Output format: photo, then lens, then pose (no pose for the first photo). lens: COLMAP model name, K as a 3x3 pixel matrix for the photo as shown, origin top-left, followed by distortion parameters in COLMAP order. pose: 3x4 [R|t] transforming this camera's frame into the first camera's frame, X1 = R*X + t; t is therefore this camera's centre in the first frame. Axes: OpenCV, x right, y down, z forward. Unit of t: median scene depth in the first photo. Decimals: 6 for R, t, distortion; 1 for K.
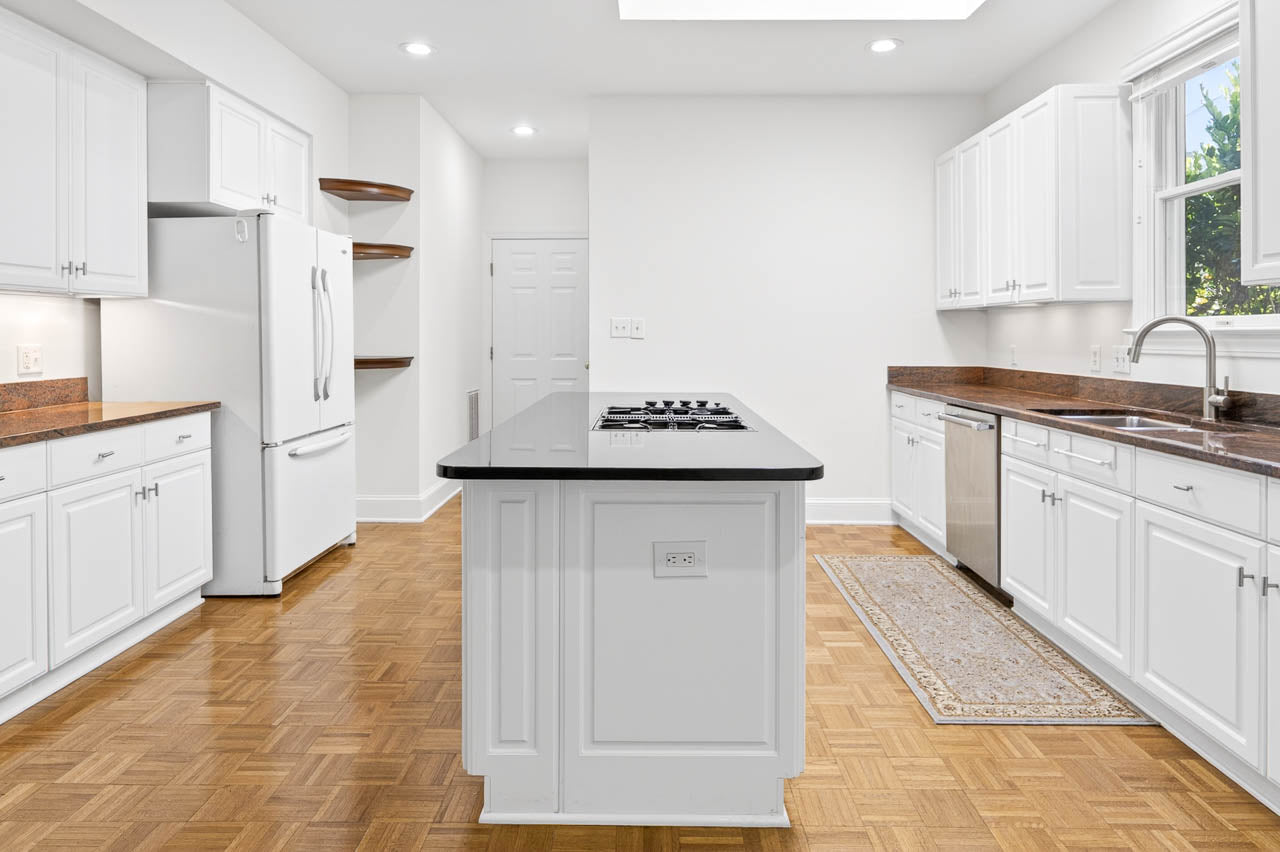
lens RADIAL K [[744.2, 0, 648.0], [0, 744.2, 339.5], [0, 0, 1]] dist [-0.005072, -0.001109]
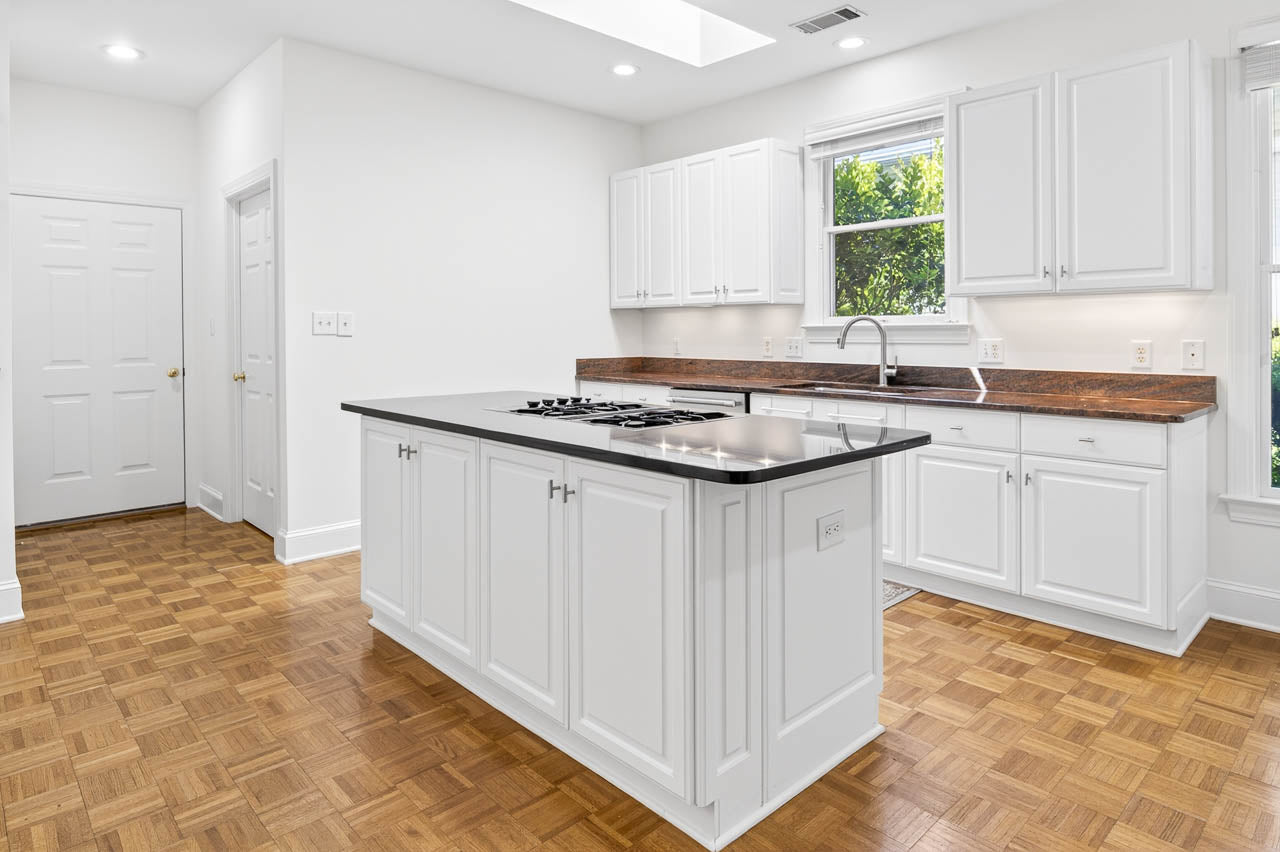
lens RADIAL K [[744.2, 0, 626.1], [0, 744.2, 341.6], [0, 0, 1]] dist [-0.005072, -0.001109]
pose [[0.723694, -0.013246, 0.689994, -0.604171], [0.009249, 0.999912, 0.009496, 0.000180], [-0.690059, -0.000490, 0.723753, 0.259391]]
